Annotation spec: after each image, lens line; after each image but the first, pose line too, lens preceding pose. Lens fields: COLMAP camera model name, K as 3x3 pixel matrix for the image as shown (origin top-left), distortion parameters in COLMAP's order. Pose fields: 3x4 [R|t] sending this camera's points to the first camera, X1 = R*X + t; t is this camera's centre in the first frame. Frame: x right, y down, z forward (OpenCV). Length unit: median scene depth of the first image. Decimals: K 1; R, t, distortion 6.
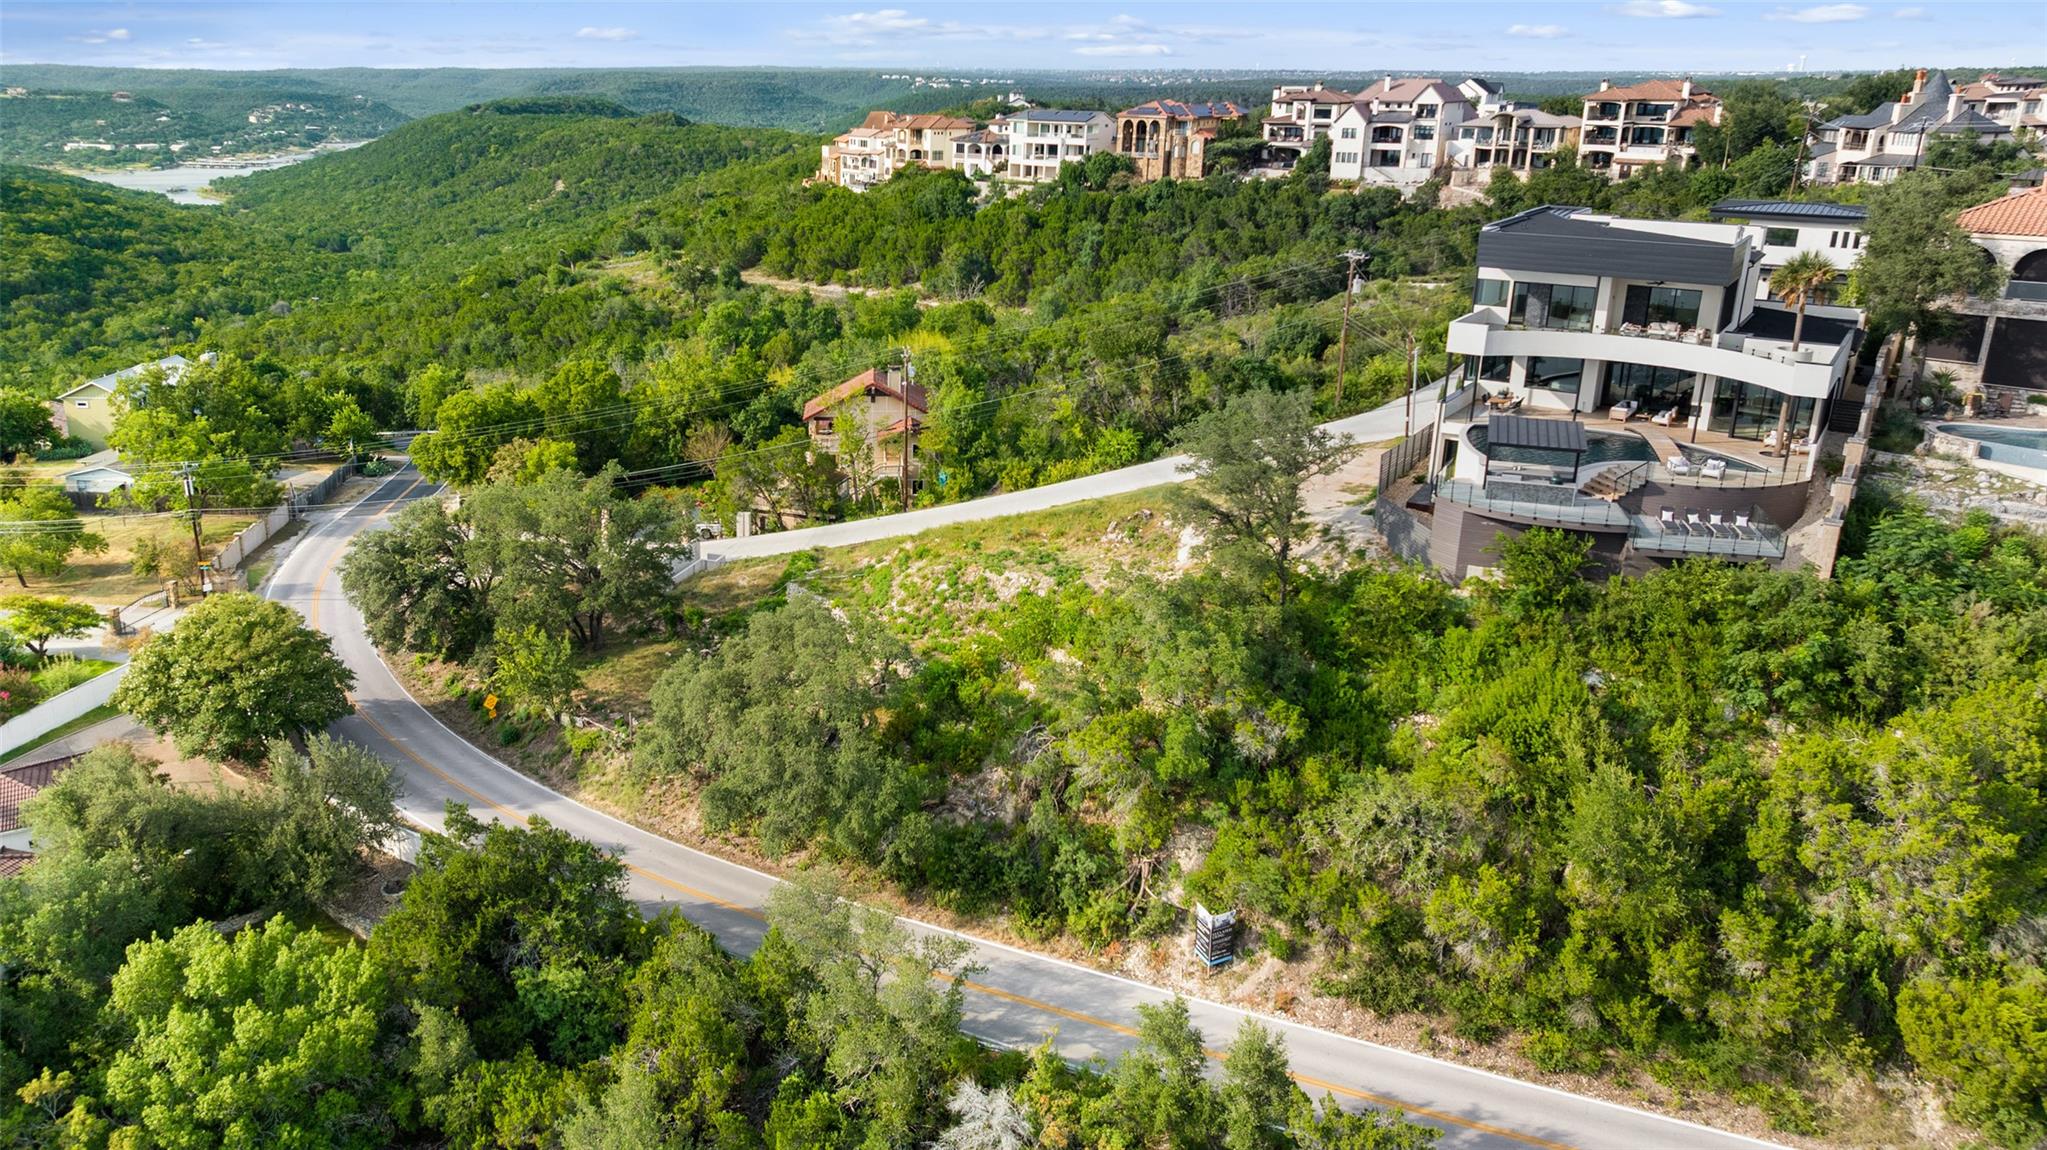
lens RADIAL K [[1459.5, 0, 927.1], [0, 1459.5, 635.8], [0, 0, 1]] dist [-0.016310, 0.001727]
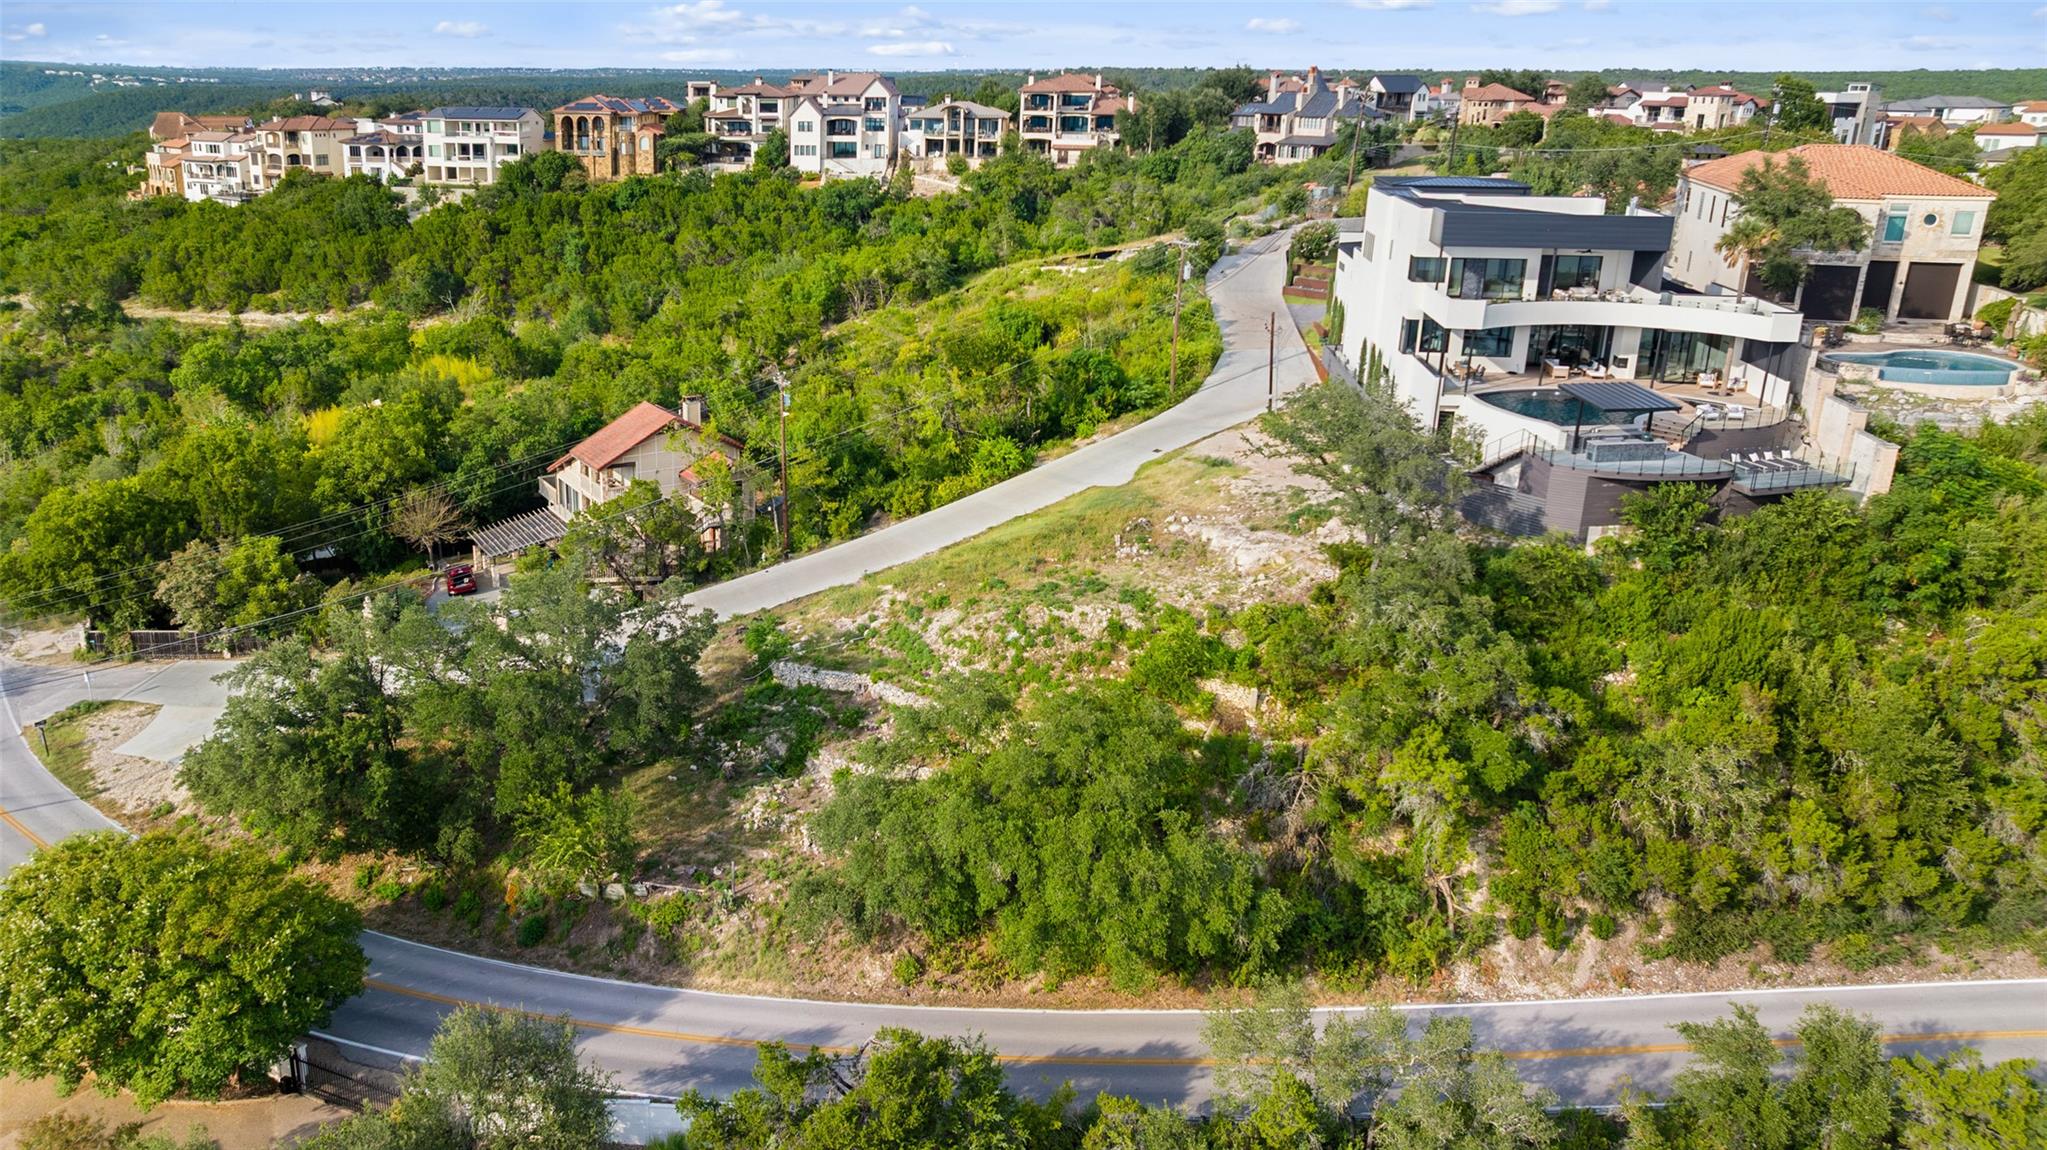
lens RADIAL K [[1459.5, 0, 937.6], [0, 1459.5, 614.0], [0, 0, 1]] dist [-0.016310, 0.001727]
pose [[0.869849, -0.166938, 0.464214, -0.156092], [0.172349, 0.984545, 0.031107, -0.028968], [-0.462232, 0.052949, 0.885177, 0.084175]]
